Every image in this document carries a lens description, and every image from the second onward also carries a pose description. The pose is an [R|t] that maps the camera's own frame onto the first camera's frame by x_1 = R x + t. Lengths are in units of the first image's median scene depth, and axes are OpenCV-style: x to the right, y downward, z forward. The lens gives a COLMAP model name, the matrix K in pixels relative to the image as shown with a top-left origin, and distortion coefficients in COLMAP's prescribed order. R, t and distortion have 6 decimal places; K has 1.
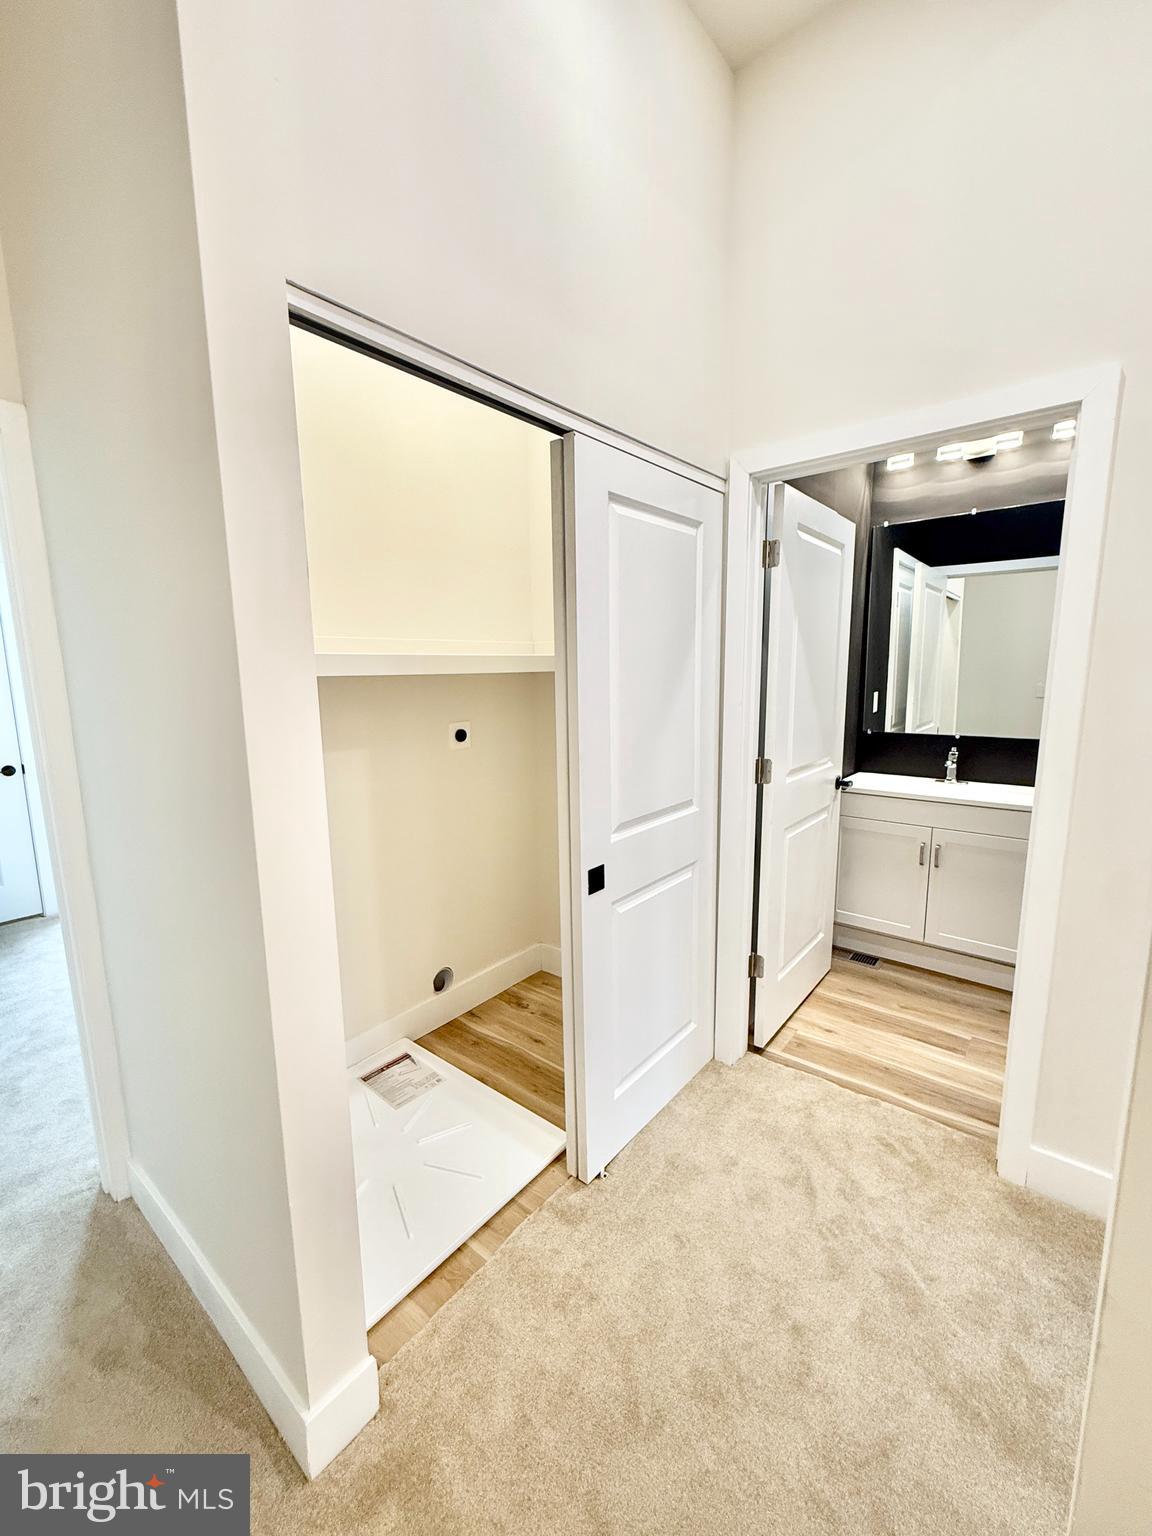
lens RADIAL K [[624.7, 0, 577.6], [0, 624.7, 765.5], [0, 0, 1]] dist [-0.000792, 0.000012]
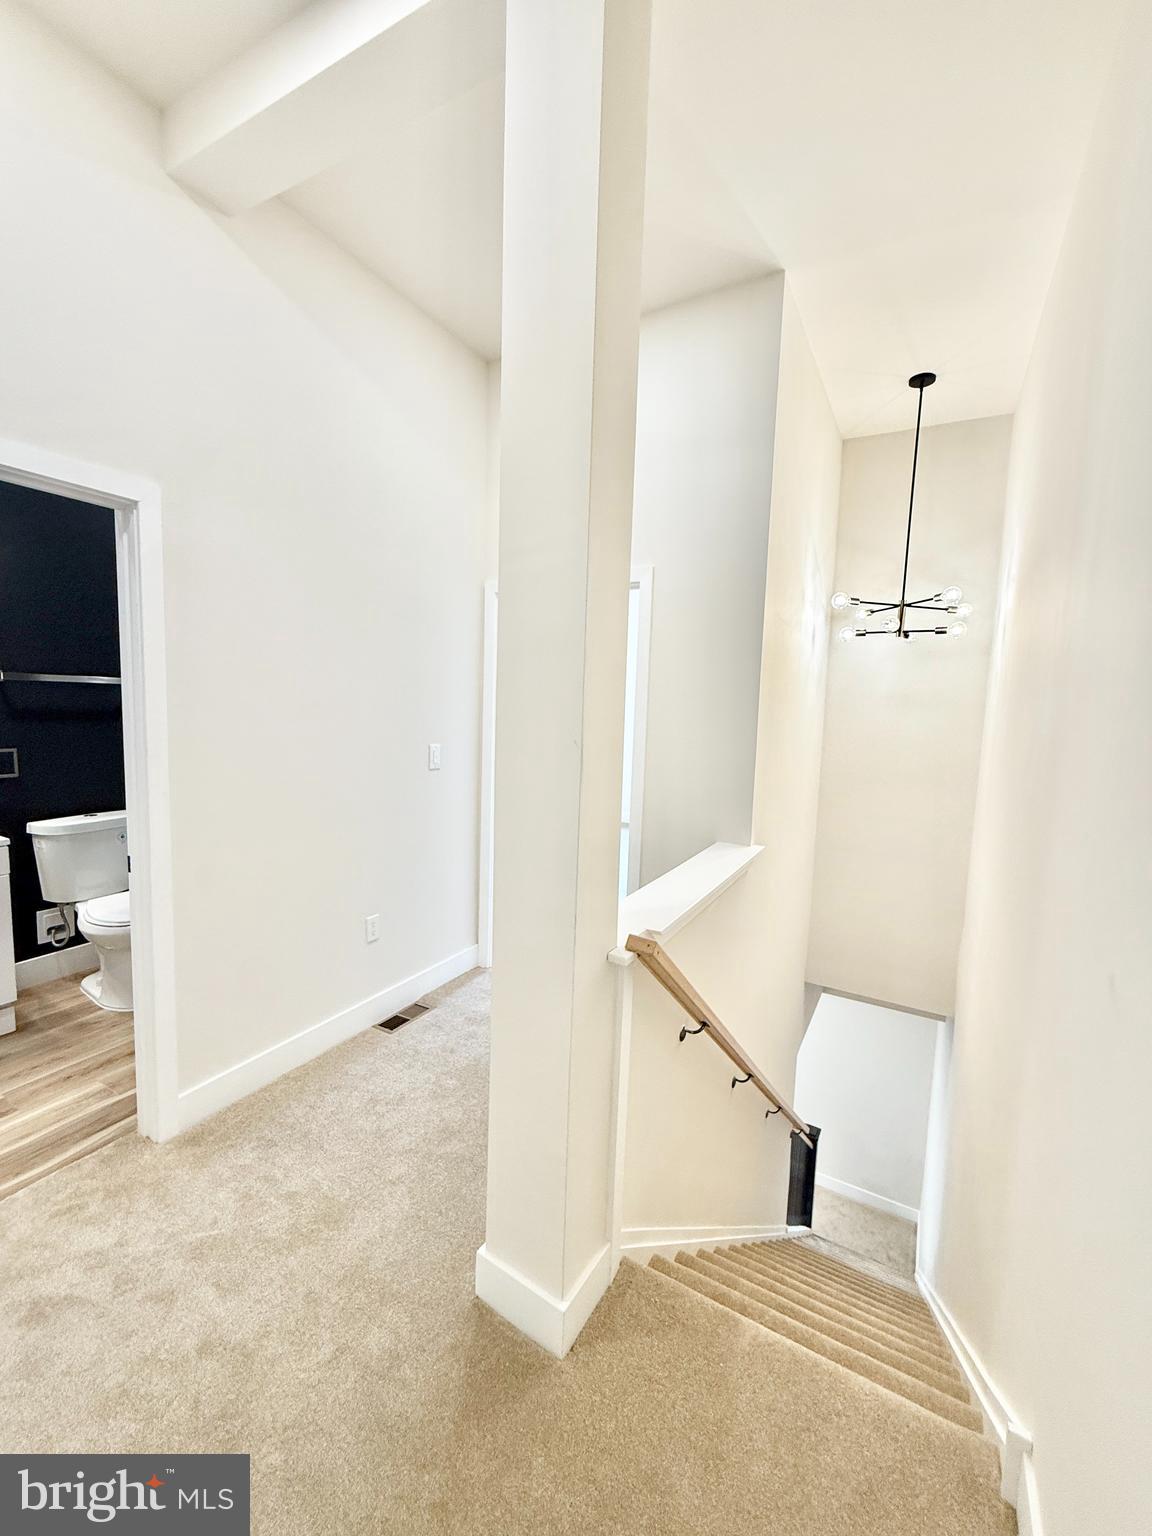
lens RADIAL K [[624.7, 0, 576.9], [0, 624.7, 766.3], [0, 0, 1]] dist [-0.000792, 0.000012]
pose [[-0.174332, -0.088051, 0.980742, -0.572133], [0.120713, 0.986571, 0.110031, -0.068072], [-0.977260, 0.137570, -0.161362, 0.364623]]
